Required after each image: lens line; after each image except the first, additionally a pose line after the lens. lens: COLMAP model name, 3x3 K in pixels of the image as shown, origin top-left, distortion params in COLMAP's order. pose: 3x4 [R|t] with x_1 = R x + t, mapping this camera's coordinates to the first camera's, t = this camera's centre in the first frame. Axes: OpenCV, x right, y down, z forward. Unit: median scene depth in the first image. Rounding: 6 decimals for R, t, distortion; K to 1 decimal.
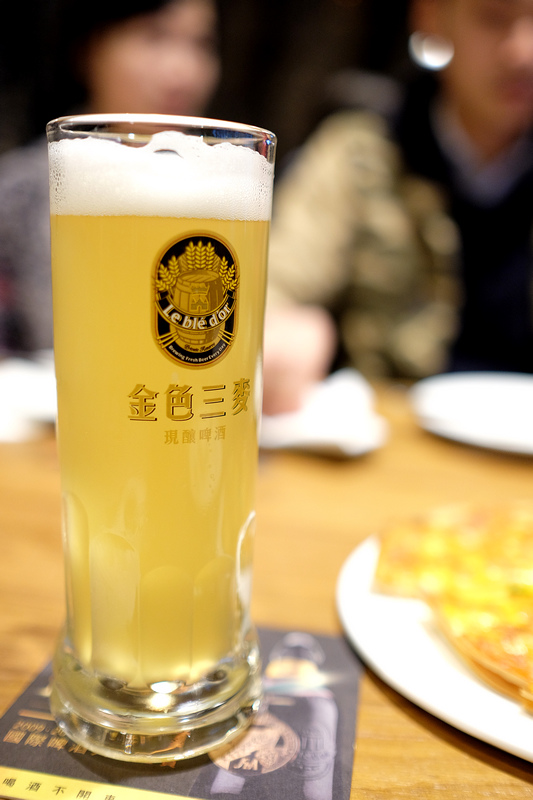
lens RADIAL K [[809.4, 0, 265.6], [0, 809.4, 397.9], [0, 0, 1]] dist [-0.015393, 0.000000]
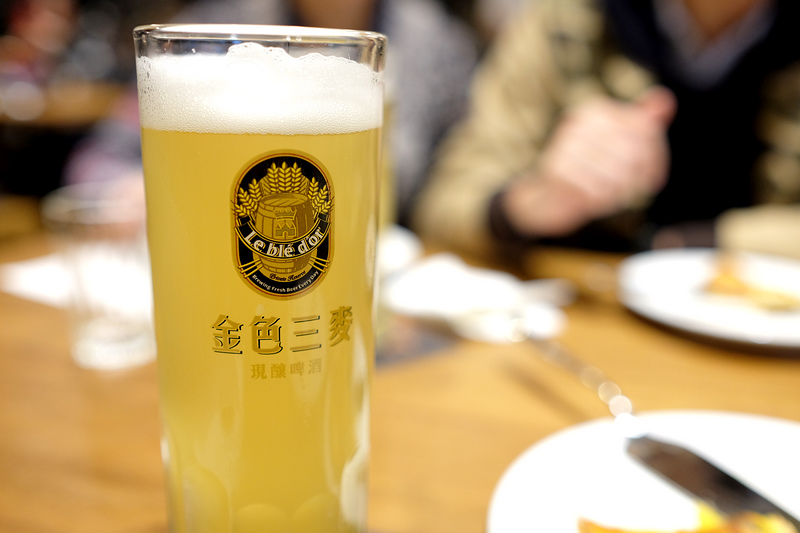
lens RADIAL K [[809.4, 0, 401.0], [0, 809.4, 268.7], [0, 0, 1]] dist [-0.015393, 0.000000]
pose [[0.991369, 0.022999, -0.129068, 0.163134], [-0.019273, 0.999363, 0.030045, -0.101067], [0.129676, -0.027298, 0.991181, 0.113554]]
